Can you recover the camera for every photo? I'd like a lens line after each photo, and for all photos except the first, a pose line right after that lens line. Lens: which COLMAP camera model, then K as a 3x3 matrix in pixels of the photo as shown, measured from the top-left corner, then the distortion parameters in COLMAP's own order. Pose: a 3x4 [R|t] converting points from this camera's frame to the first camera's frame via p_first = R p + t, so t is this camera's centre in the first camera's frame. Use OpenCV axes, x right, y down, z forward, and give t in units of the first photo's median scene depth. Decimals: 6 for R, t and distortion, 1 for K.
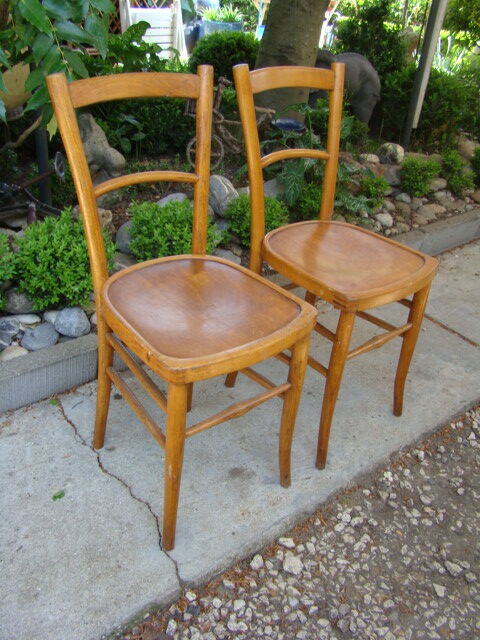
lens RADIAL K [[585.7, 0, 232.7], [0, 585.7, 315.0], [0, 0, 1]] dist [-0.109285, 0.000000]
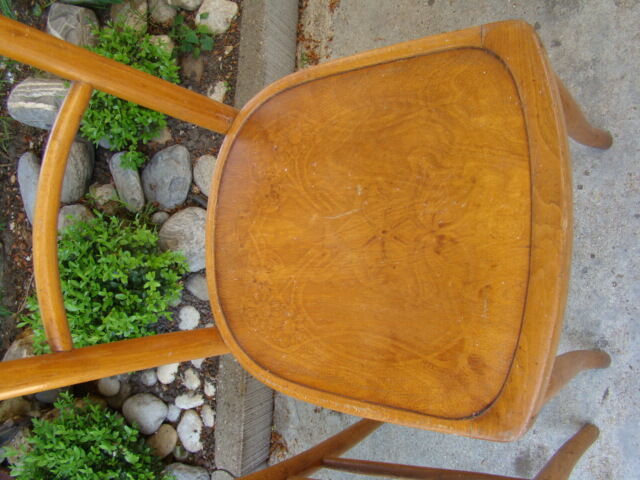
lens RADIAL K [[585.7, 0, 316.9], [0, 585.7, 242.6], [0, 0, 1]] dist [-0.109285, 0.000000]
pose [[0.528795, -0.749167, -0.398904, 0.366541], [0.818052, 0.324613, 0.474782, -0.347444], [-0.226202, -0.577386, 0.784511, 0.767438]]
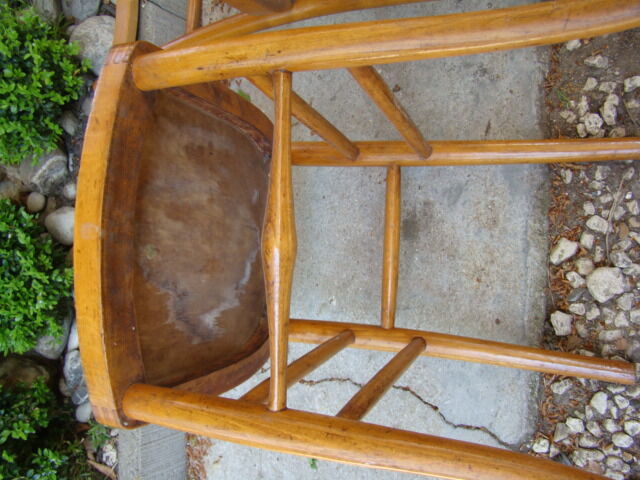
lens RADIAL K [[585.7, 0, 314.3], [0, 585.7, 235.6], [0, 0, 1]] dist [-0.109285, 0.000000]
pose [[0.446167, -0.756881, -0.477562, 0.267794], [0.885113, 0.294287, 0.360514, -0.033228], [-0.132326, -0.583546, 0.801226, 0.586971]]
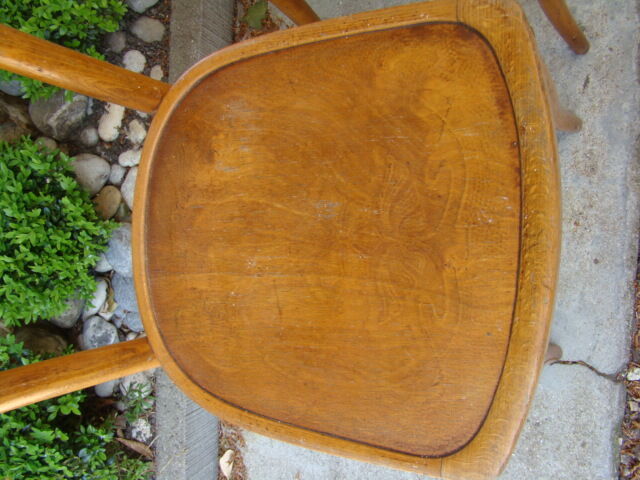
lens RADIAL K [[585.7, 0, 322.5], [0, 585.7, 240.9], [0, 0, 1]] dist [-0.109285, 0.000000]
pose [[0.549362, -0.741620, -0.384969, 0.095093], [0.776244, 0.282435, 0.563627, -0.225289], [-0.309268, -0.608465, 0.730837, 0.631622]]
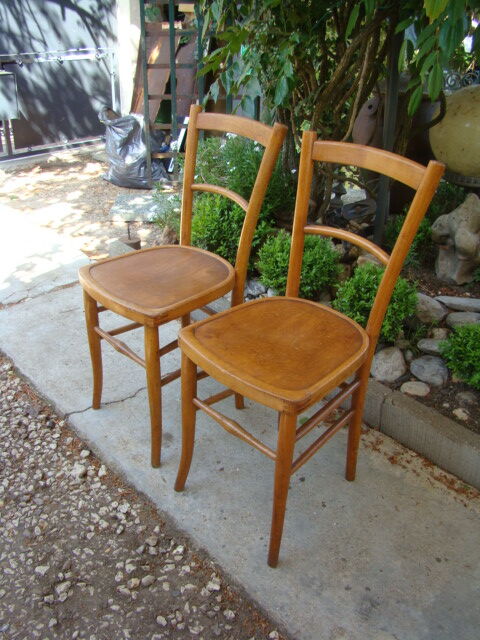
lens RADIAL K [[585.7, 0, 235.1], [0, 585.7, 325.1], [0, 0, 1]] dist [-0.109285, 0.000000]
pose [[0.071673, 0.421455, -0.904012, 1.131866], [-0.535245, 0.781043, 0.321690, -0.422715], [0.841650, 0.460812, 0.281562, 0.740377]]
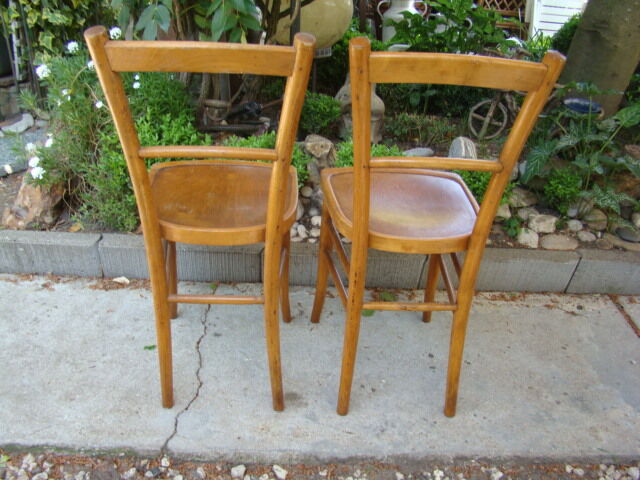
lens RADIAL K [[585.7, 0, 328.8], [0, 585.7, 250.7], [0, 0, 1]] dist [-0.109285, 0.000000]
pose [[0.803681, 0.266530, -0.532033, 0.589460], [-0.304487, 0.952362, 0.017146, -0.011142], [0.511258, 0.148218, 0.846550, 0.146103]]
